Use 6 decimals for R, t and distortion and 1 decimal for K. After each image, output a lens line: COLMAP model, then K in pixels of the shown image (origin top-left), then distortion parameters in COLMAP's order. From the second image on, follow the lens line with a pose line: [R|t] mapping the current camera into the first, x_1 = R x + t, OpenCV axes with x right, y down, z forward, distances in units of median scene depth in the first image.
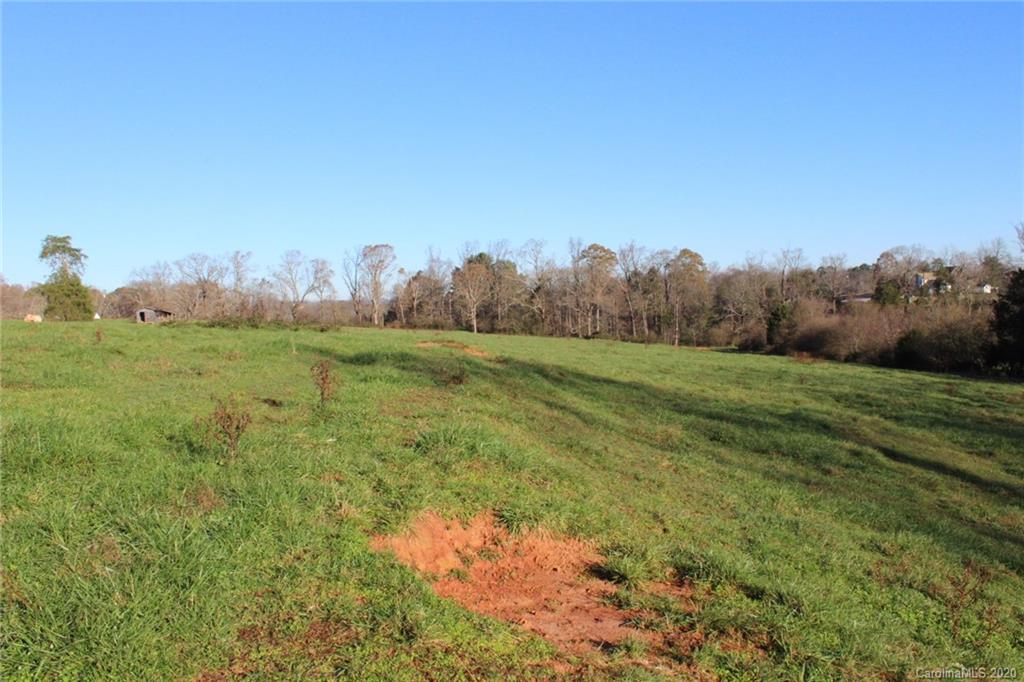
lens RADIAL K [[863.3, 0, 519.7], [0, 863.3, 341.4], [0, 0, 1]] dist [-0.162824, 0.147873]
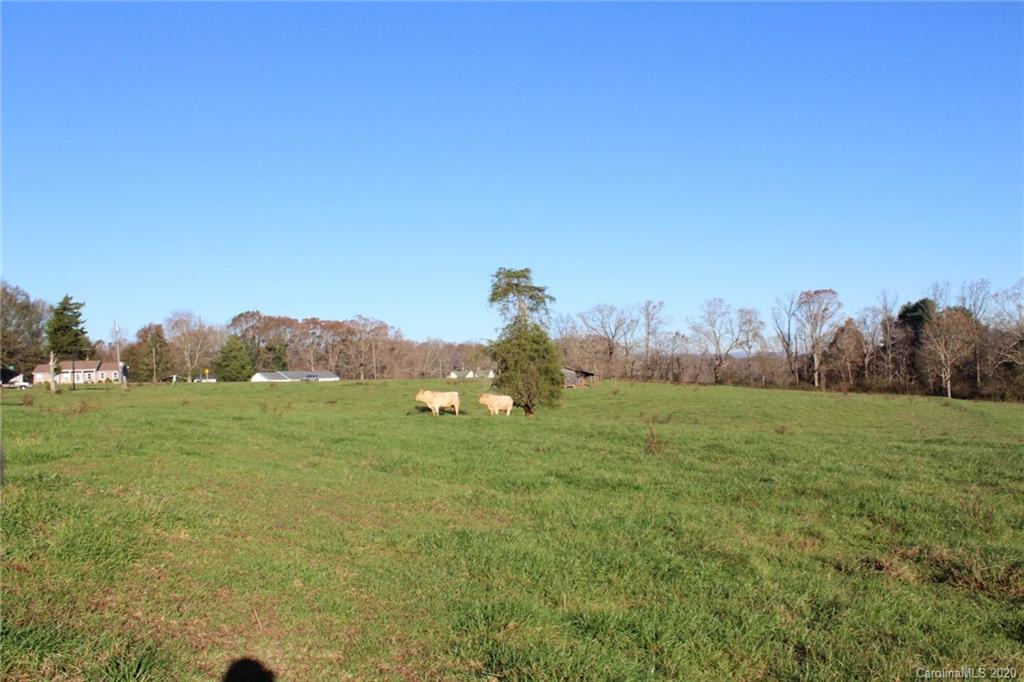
lens RADIAL K [[863.3, 0, 519.7], [0, 863.3, 341.4], [0, 0, 1]] dist [-0.162824, 0.147873]
pose [[0.916899, -0.009204, -0.399012, -0.104731], [-0.015642, 0.998137, -0.058970, -0.010681], [0.398812, 0.060311, 0.915048, 0.141790]]
